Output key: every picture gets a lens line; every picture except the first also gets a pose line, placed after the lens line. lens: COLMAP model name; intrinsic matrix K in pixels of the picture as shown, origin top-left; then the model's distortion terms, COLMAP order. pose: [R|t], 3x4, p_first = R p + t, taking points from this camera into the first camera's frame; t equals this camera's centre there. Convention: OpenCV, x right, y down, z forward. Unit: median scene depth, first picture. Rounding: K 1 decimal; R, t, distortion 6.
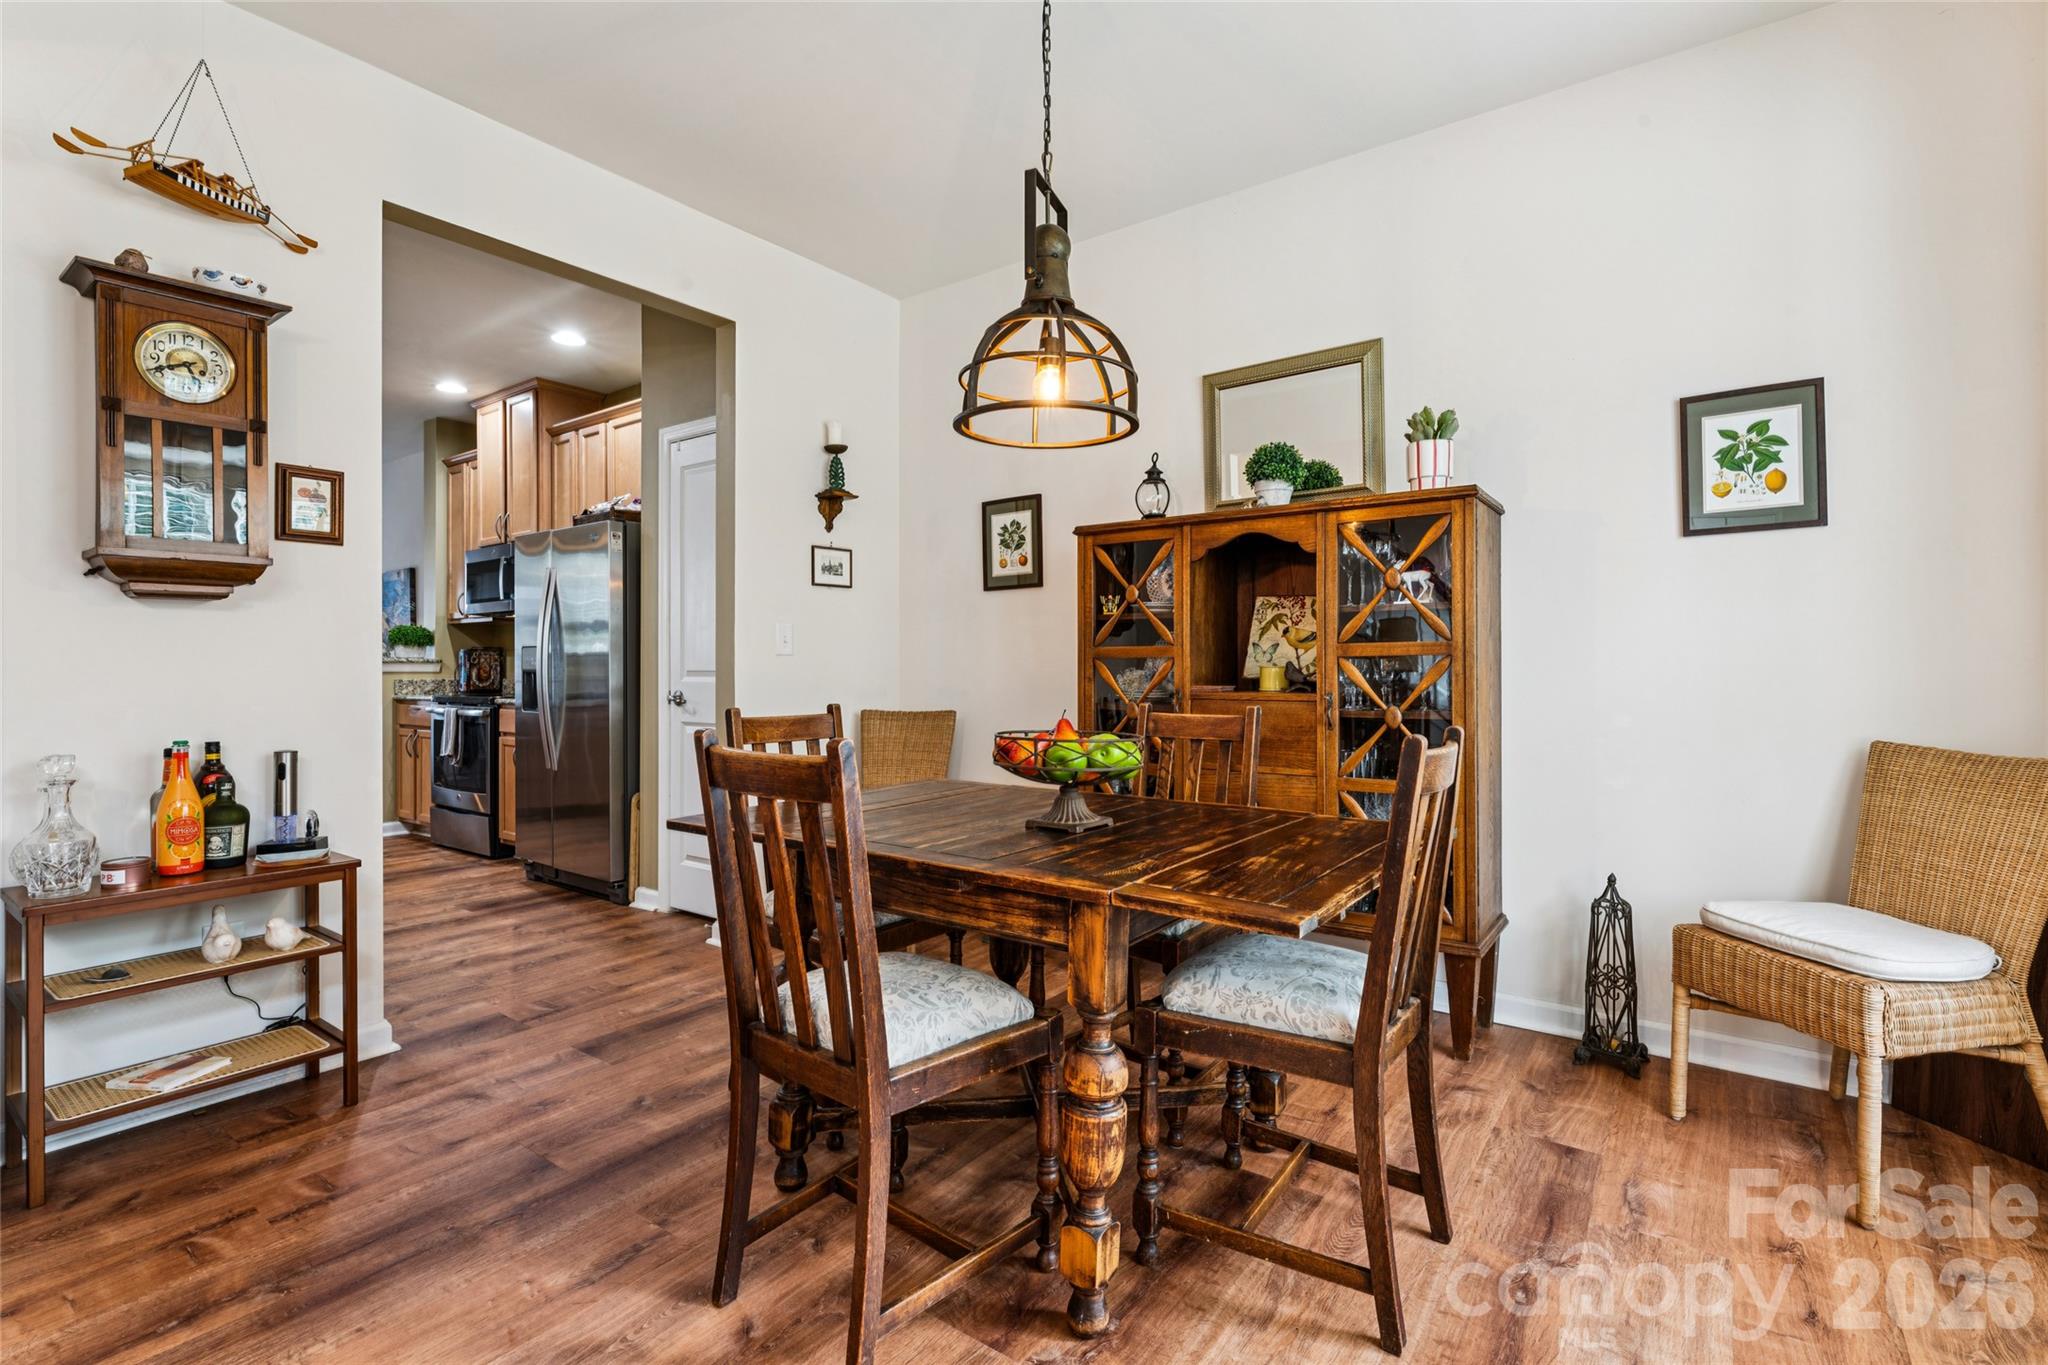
lens RADIAL K [[943.2, 0, 1014.8], [0, 943.2, 663.6], [0, 0, 1]] dist [-0.001948, -0.000265]
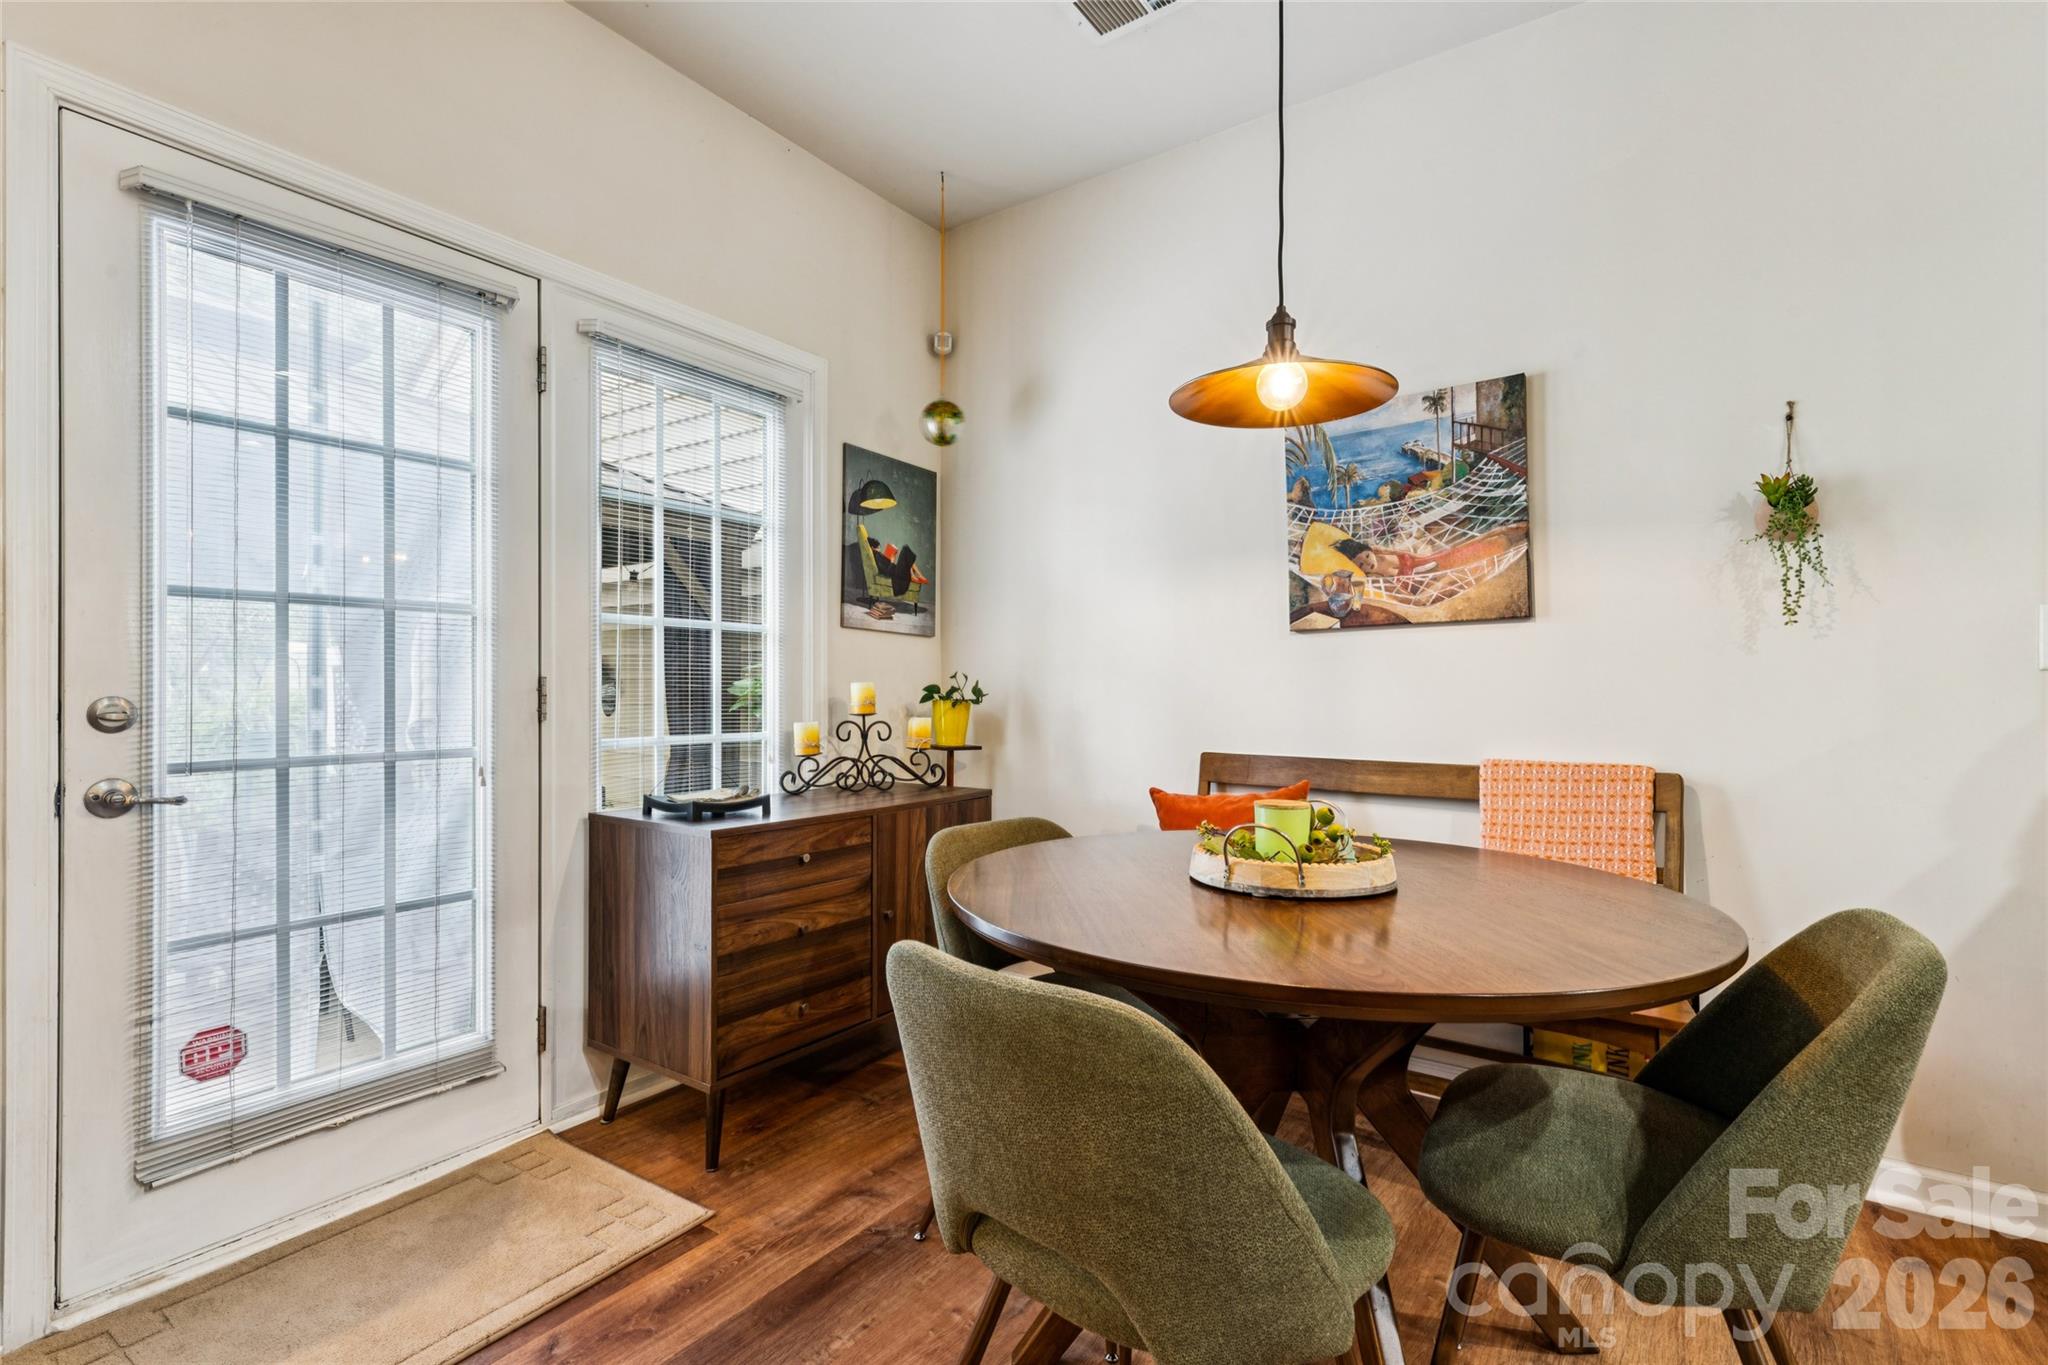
lens RADIAL K [[943.2, 0, 1031.2], [0, 943.2, 689.0], [0, 0, 1]] dist [-0.001948, -0.000265]
pose [[0.999750, 0.005210, 0.021741, -2.207630], [-0.005292, 0.999979, 0.003715, 0.013713], [-0.021721, -0.003829, 0.999757, 1.843680]]
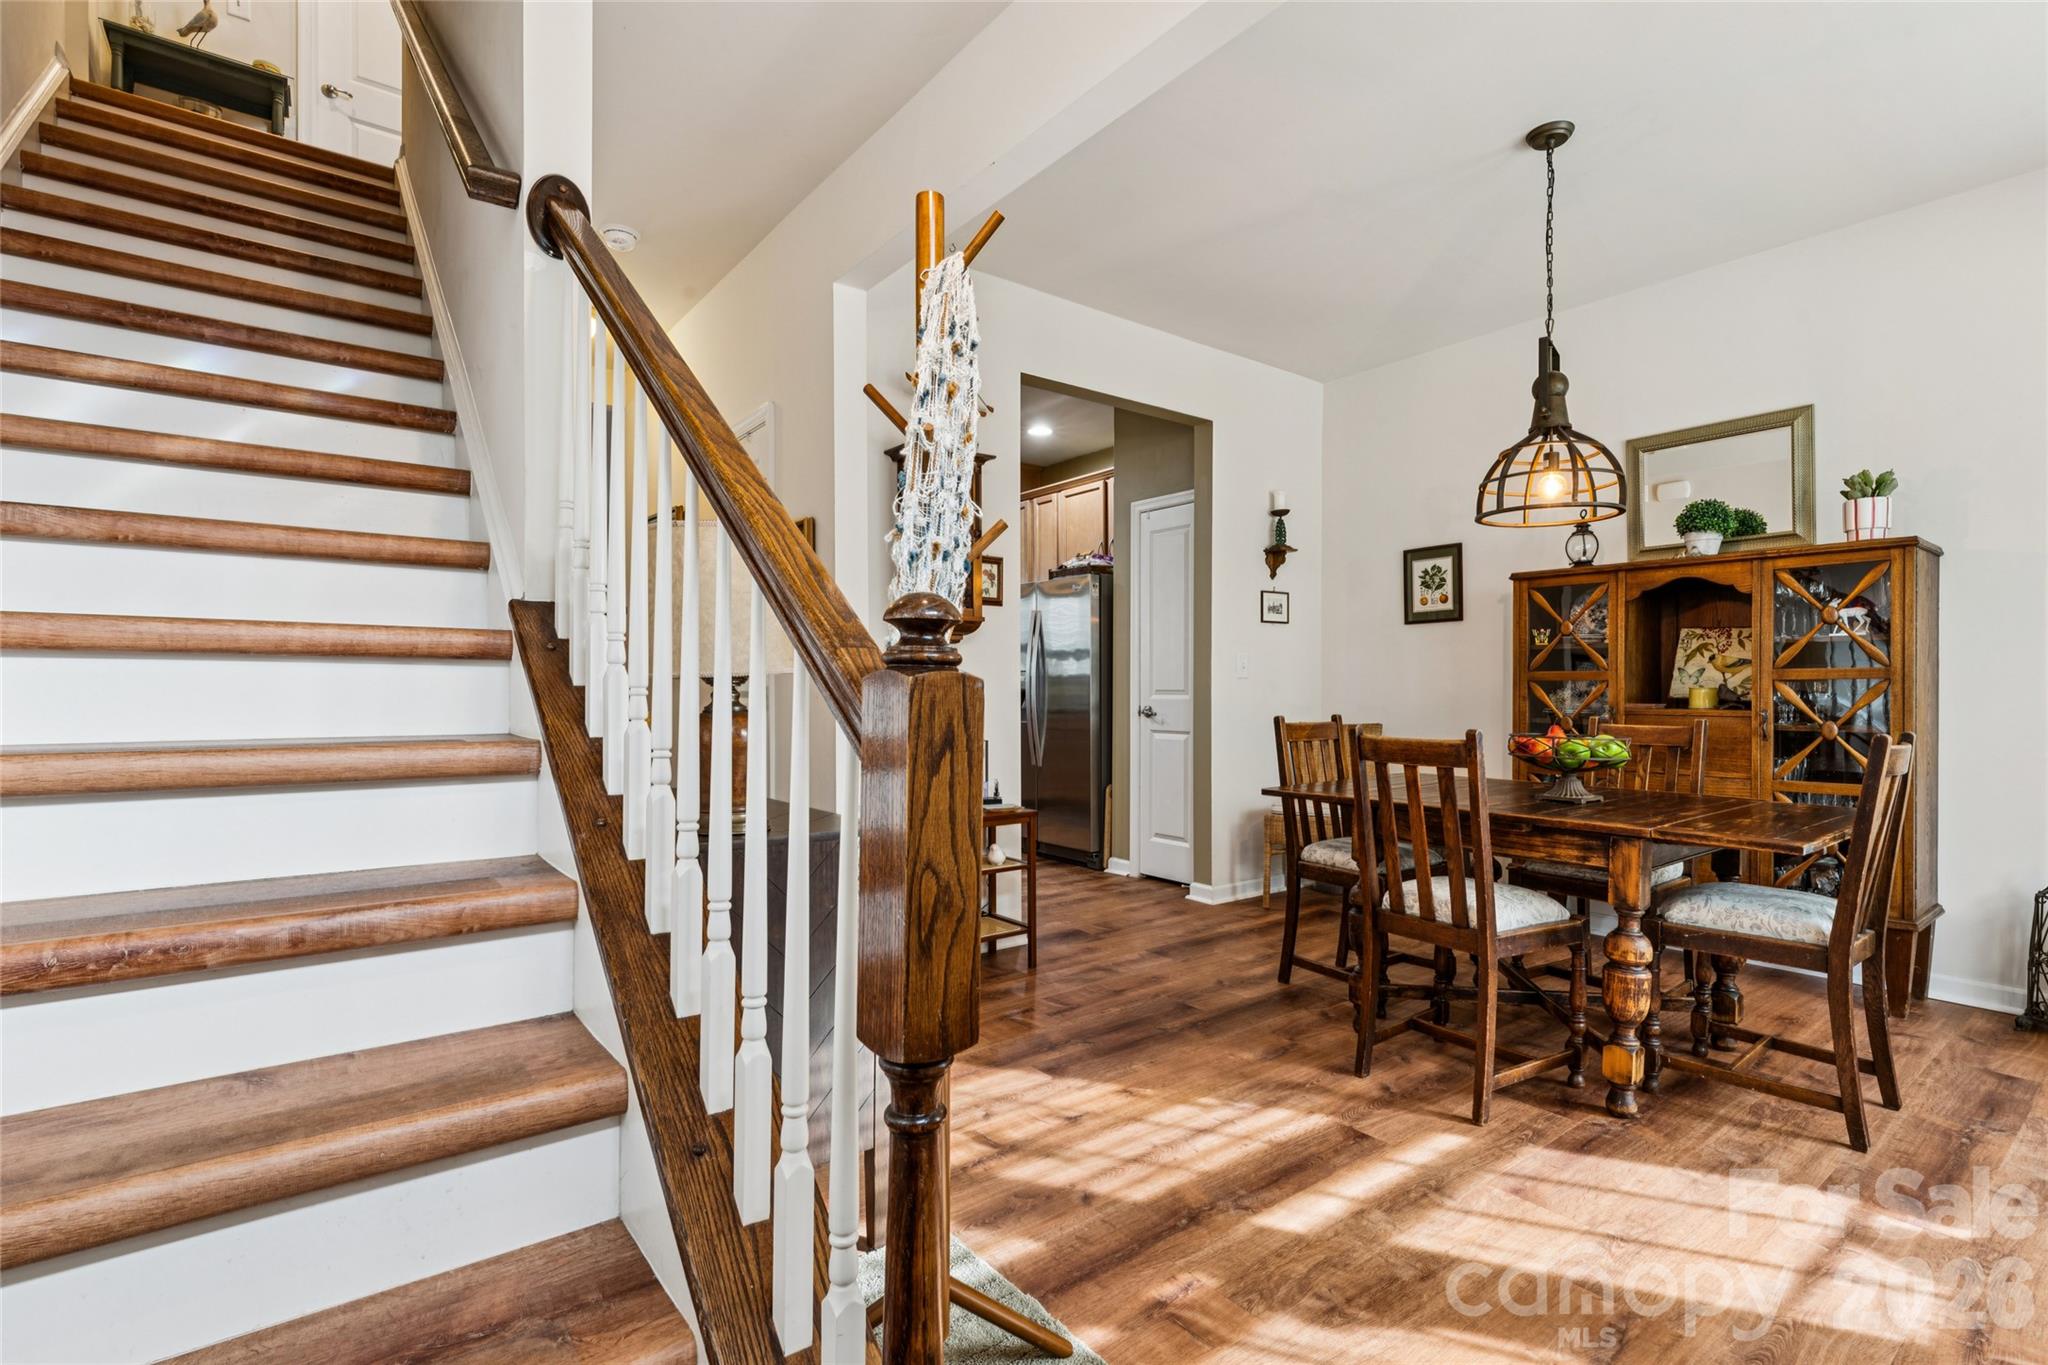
lens RADIAL K [[943.2, 0, 1020.1], [0, 943.2, 690.7], [0, 0, 1]] dist [-0.001948, -0.000265]
pose [[0.960765, 0.004040, -0.277333, -0.243123], [-0.002159, 0.999973, 0.007086, -0.000080], [0.277354, -0.006210, 0.960748, -0.414508]]
